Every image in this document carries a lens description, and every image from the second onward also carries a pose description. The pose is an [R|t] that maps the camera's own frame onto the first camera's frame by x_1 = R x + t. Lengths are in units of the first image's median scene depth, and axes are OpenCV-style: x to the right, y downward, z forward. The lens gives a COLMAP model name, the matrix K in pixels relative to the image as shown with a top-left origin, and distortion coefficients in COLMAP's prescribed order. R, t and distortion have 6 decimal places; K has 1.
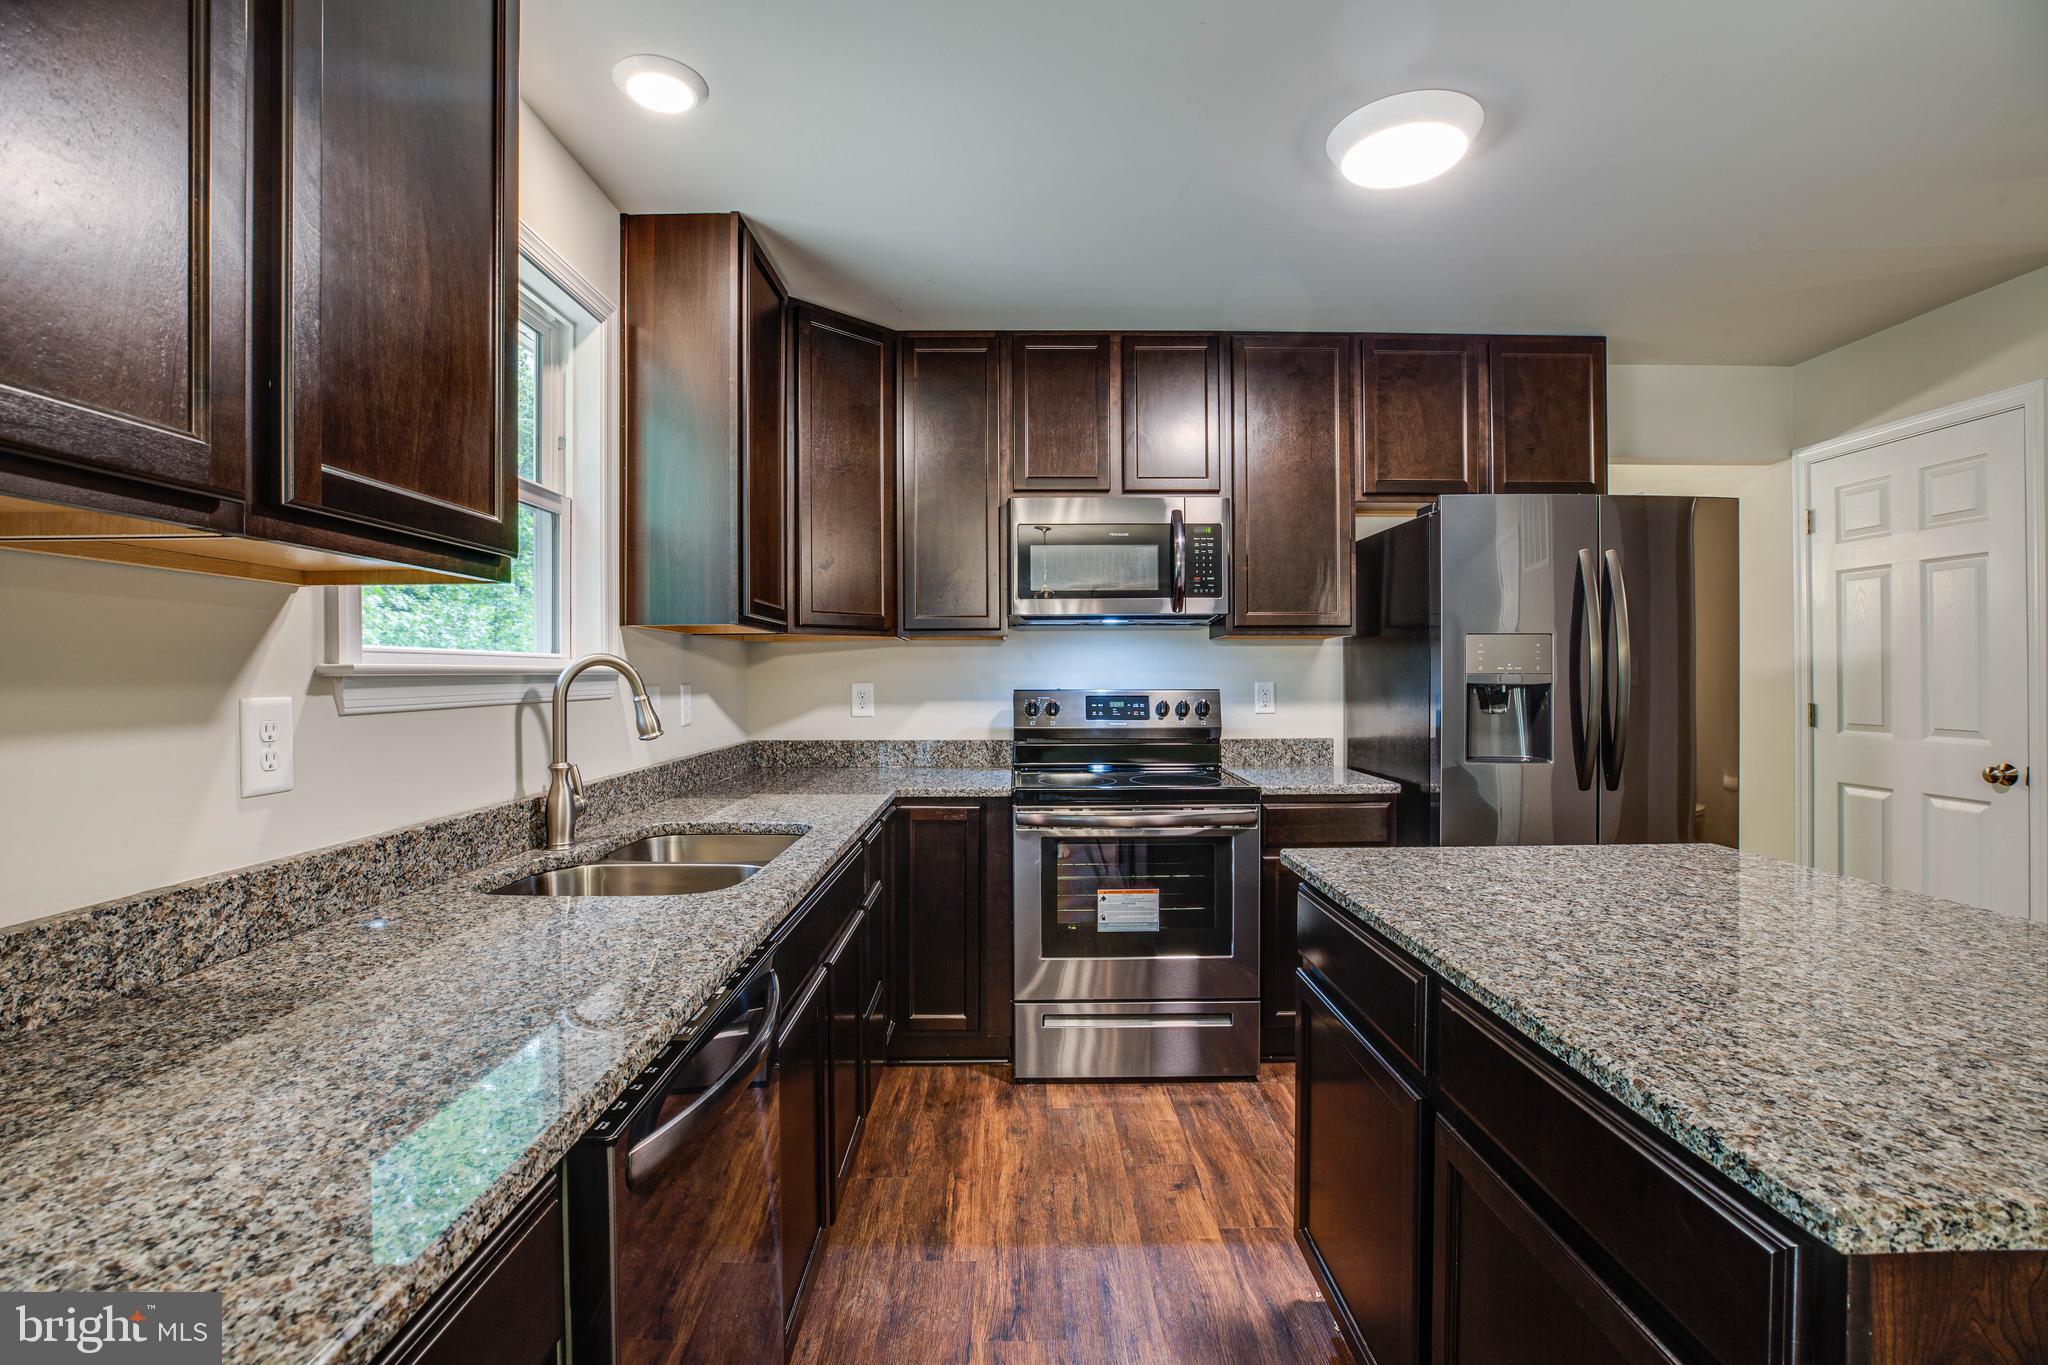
lens RADIAL K [[925.8, 0, 1023.3], [0, 925.8, 679.0], [0, 0, 1]] dist [-0.037631, 0.007721]
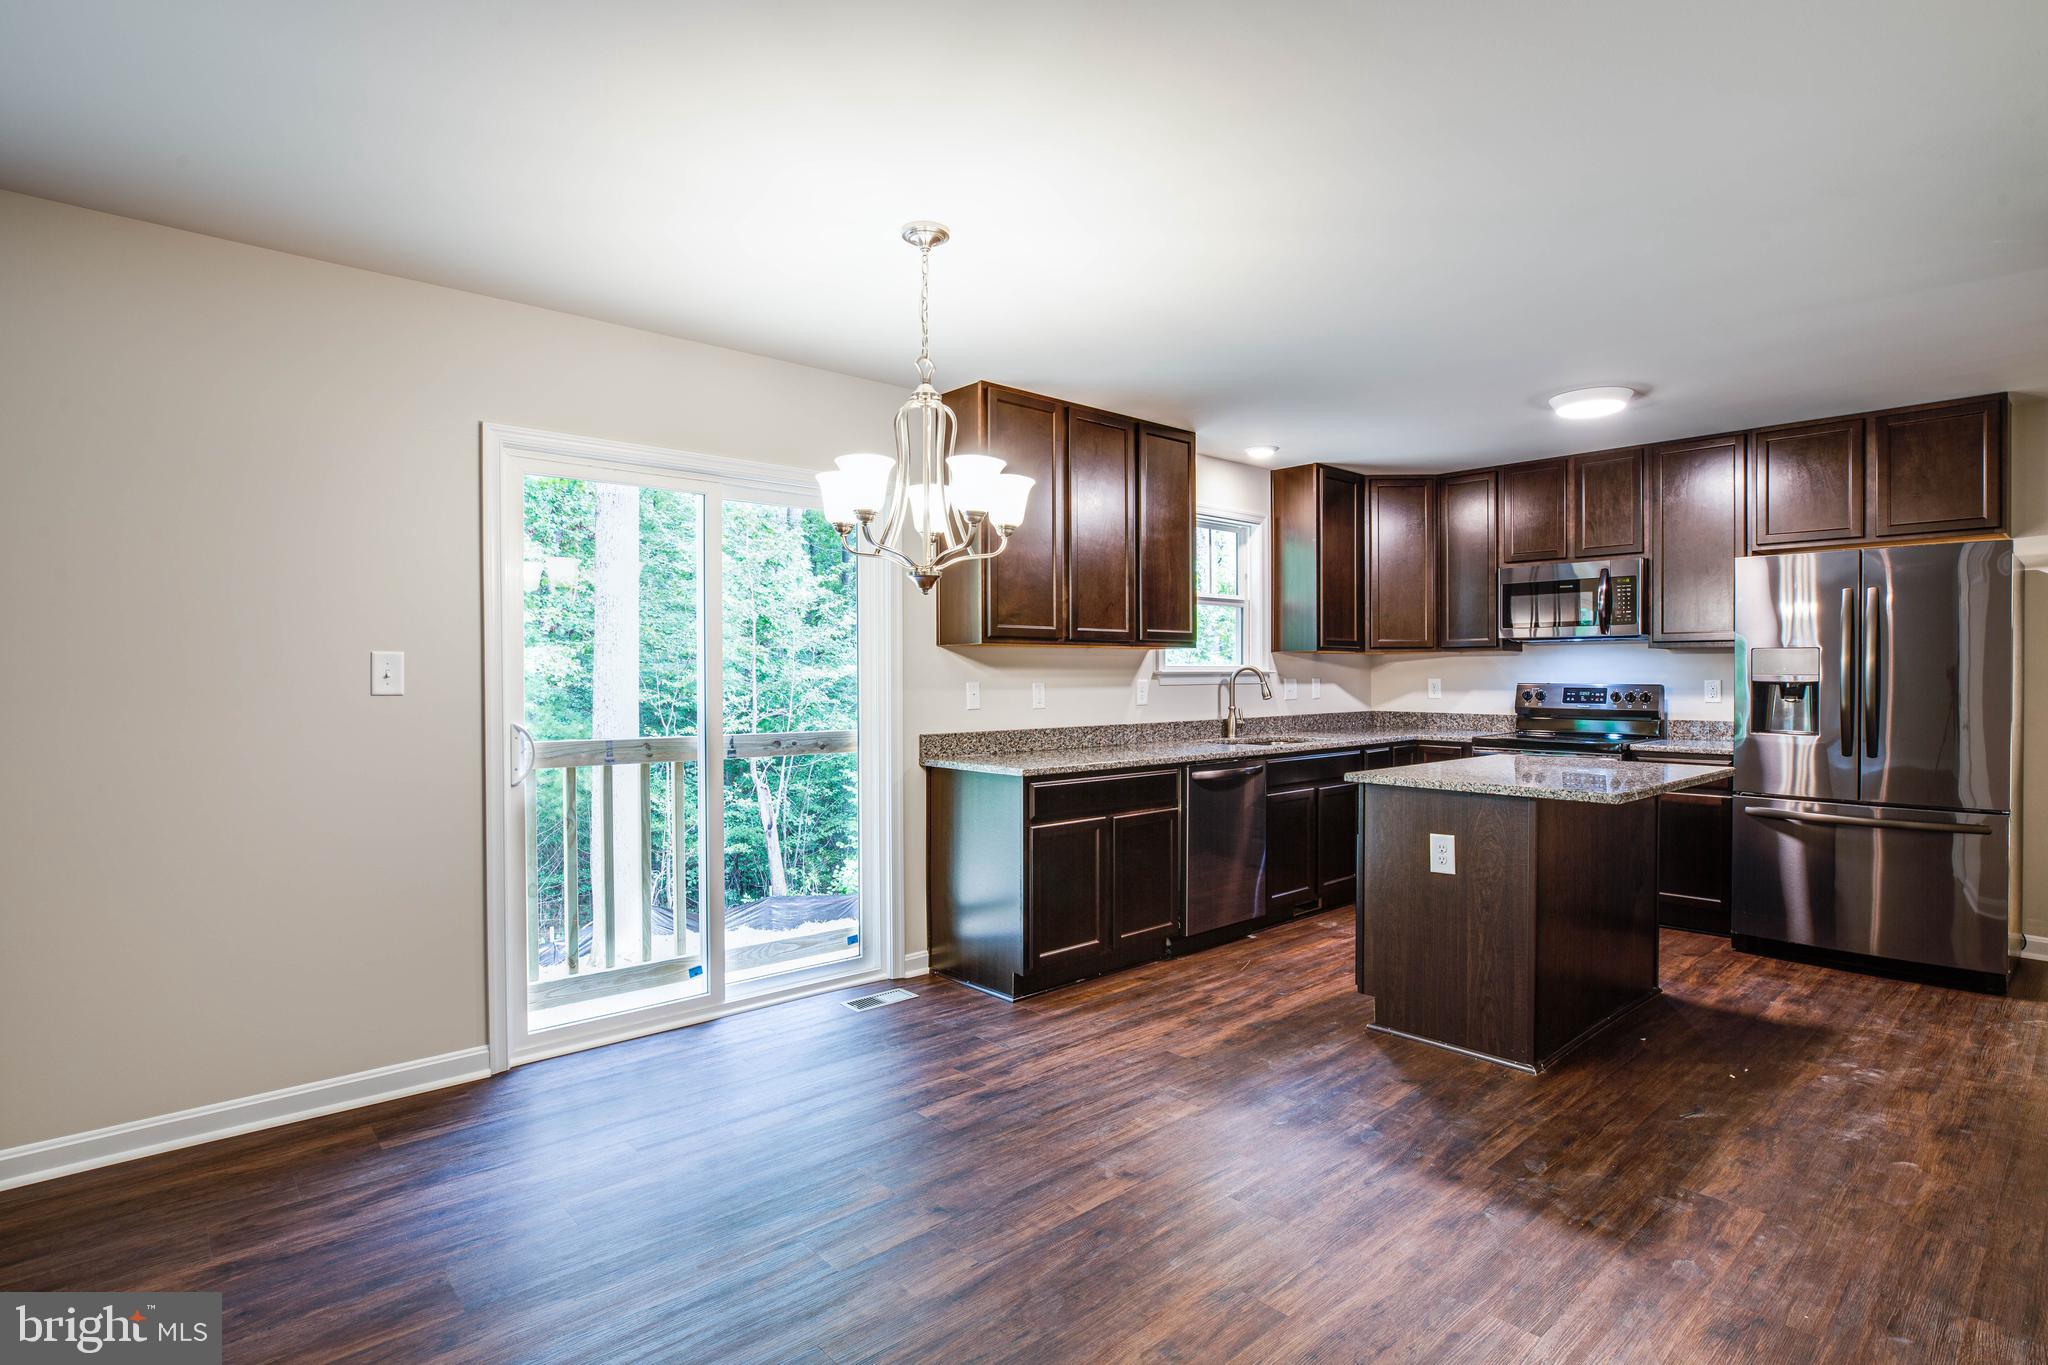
lens RADIAL K [[1022.7, 0, 1040.9], [0, 1022.7, 673.5], [0, 0, 1]] dist [-0.011074, 0.001003]
pose [[0.667873, 0.002810, -0.744270, 0.837132], [-0.003813, 0.999993, 0.000354, -0.002970], [0.744266, 0.002601, 0.667879, -0.880925]]
